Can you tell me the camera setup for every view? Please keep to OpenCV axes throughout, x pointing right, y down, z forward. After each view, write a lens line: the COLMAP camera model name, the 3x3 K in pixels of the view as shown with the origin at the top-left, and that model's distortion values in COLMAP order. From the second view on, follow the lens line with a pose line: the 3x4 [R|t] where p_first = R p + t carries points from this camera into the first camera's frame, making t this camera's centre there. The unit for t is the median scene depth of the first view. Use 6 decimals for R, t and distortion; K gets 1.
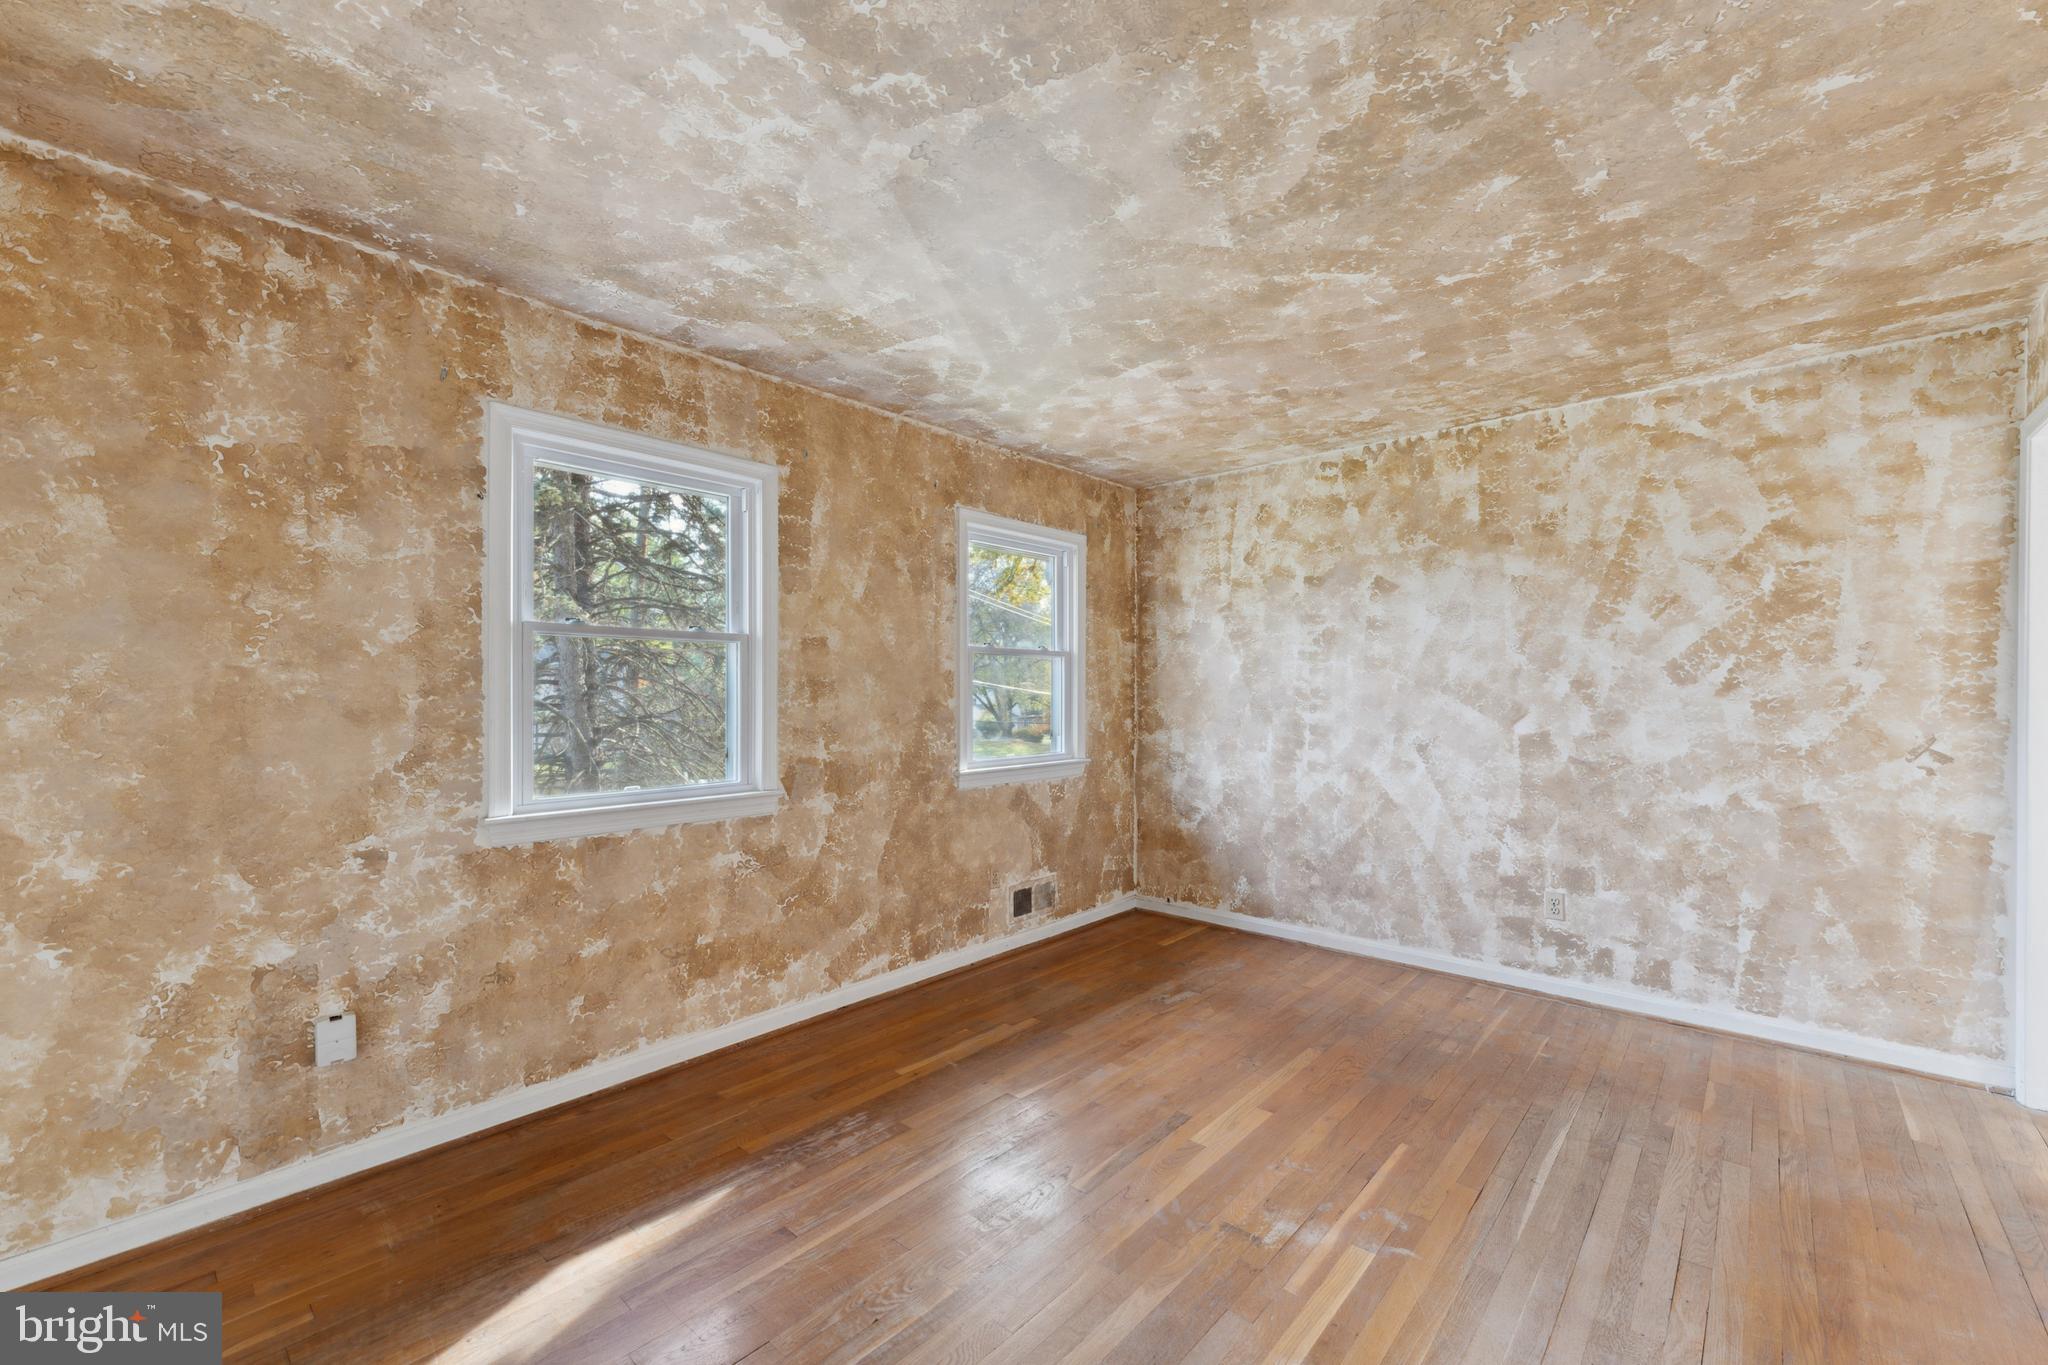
lens RADIAL K [[838.9, 0, 997.1], [0, 838.9, 686.5], [0, 0, 1]] dist [-0.002283, 0.001279]
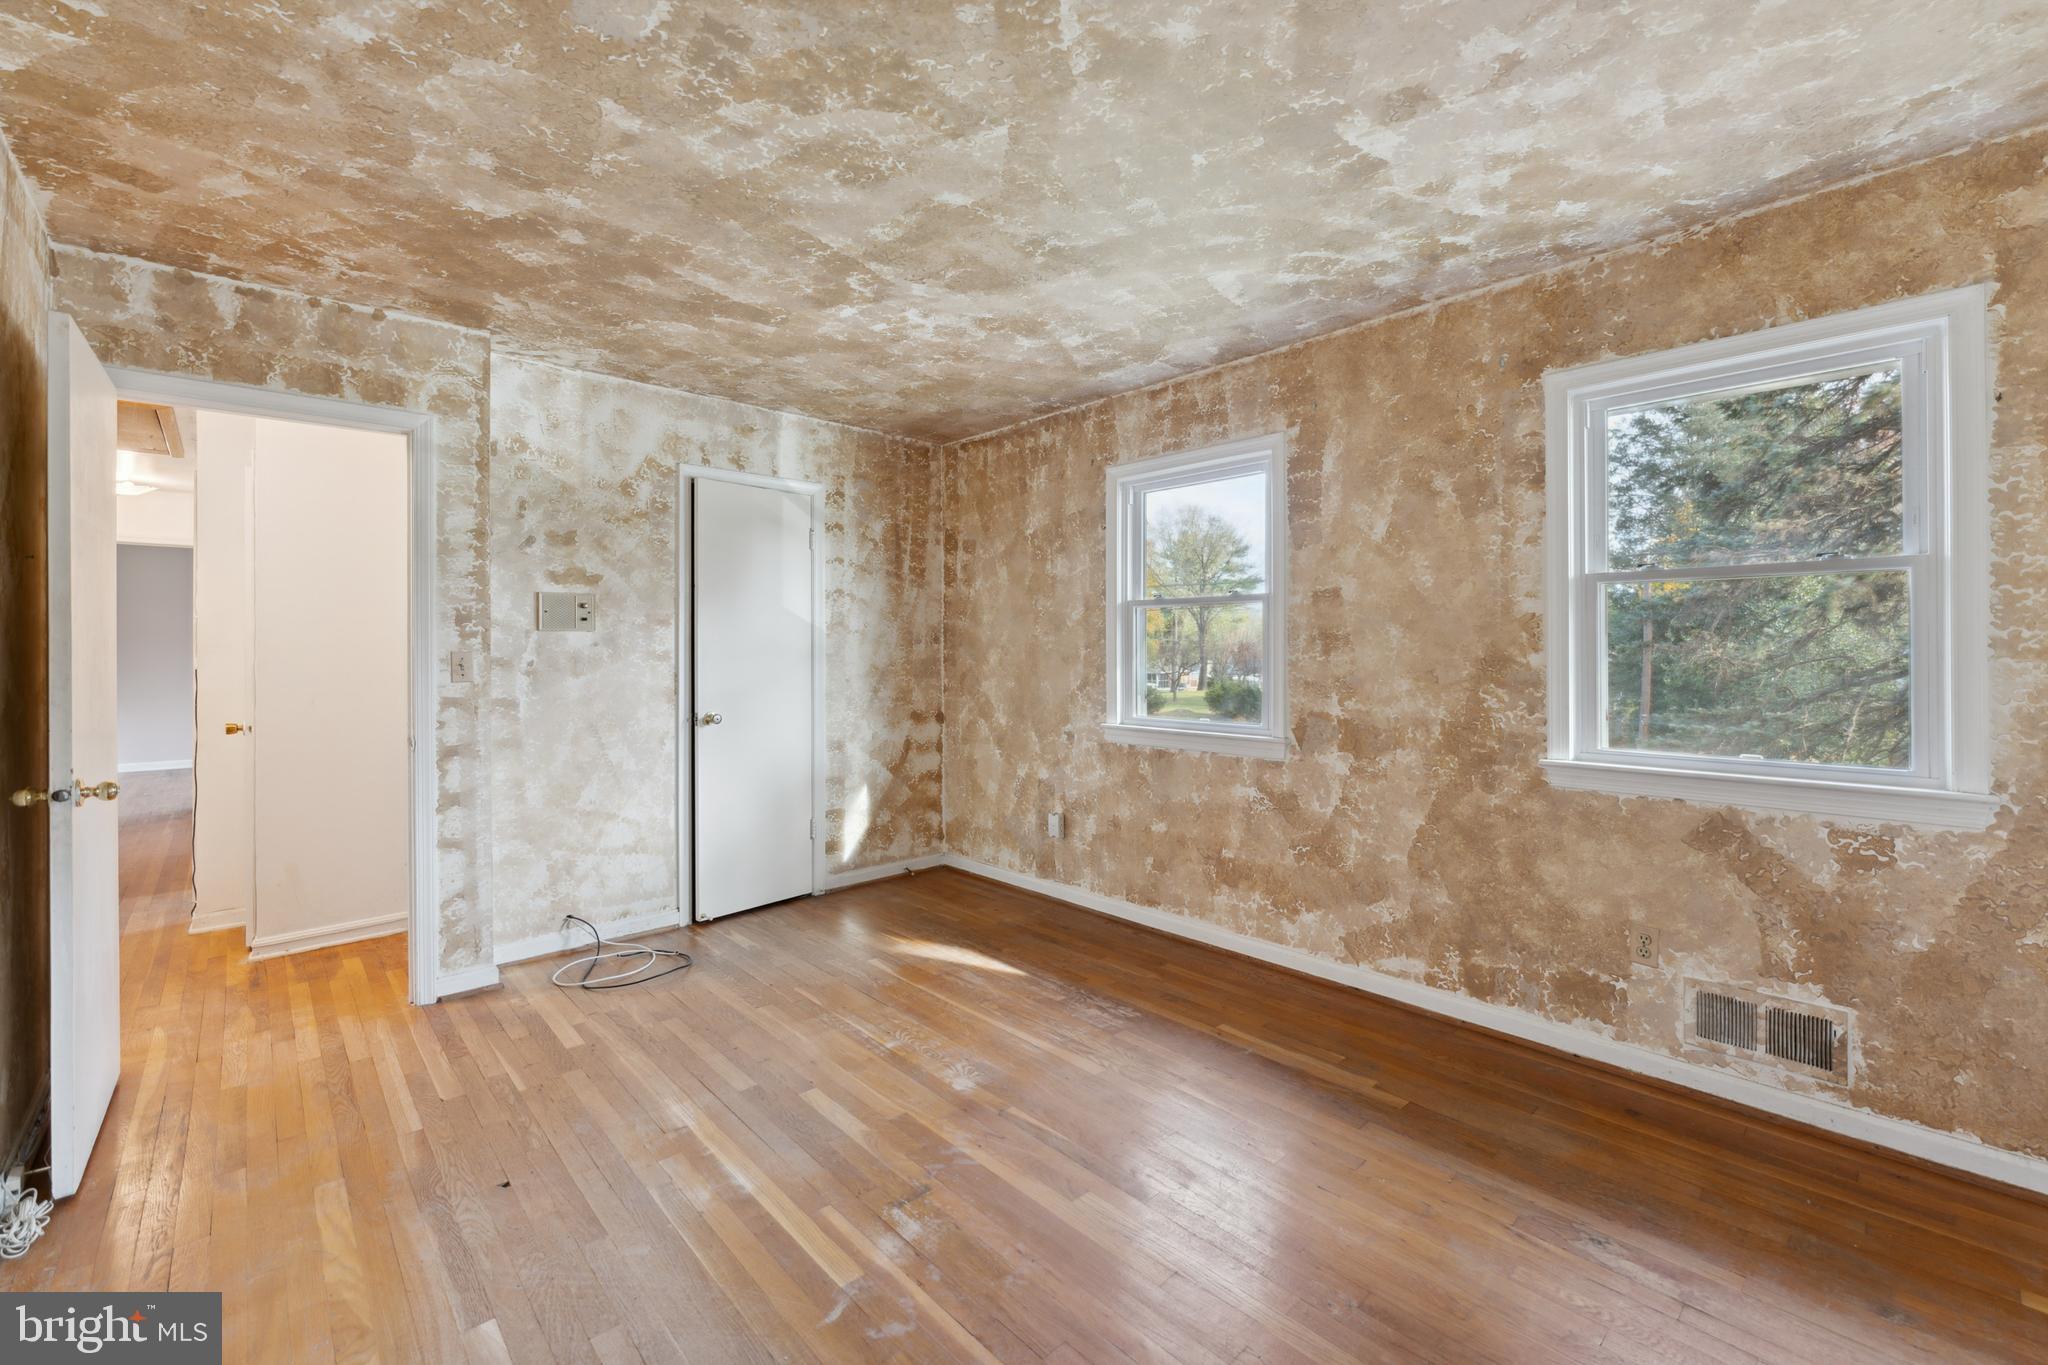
lens RADIAL K [[838.9, 0, 1068.4], [0, 838.9, 639.6], [0, 0, 1]] dist [-0.002283, 0.001279]
pose [[-0.045836, -0.011245, -0.998886, 0.849801], [0.008932, 0.999892, -0.011666, 0.009591], [0.998909, -0.009457, -0.045731, 0.825173]]
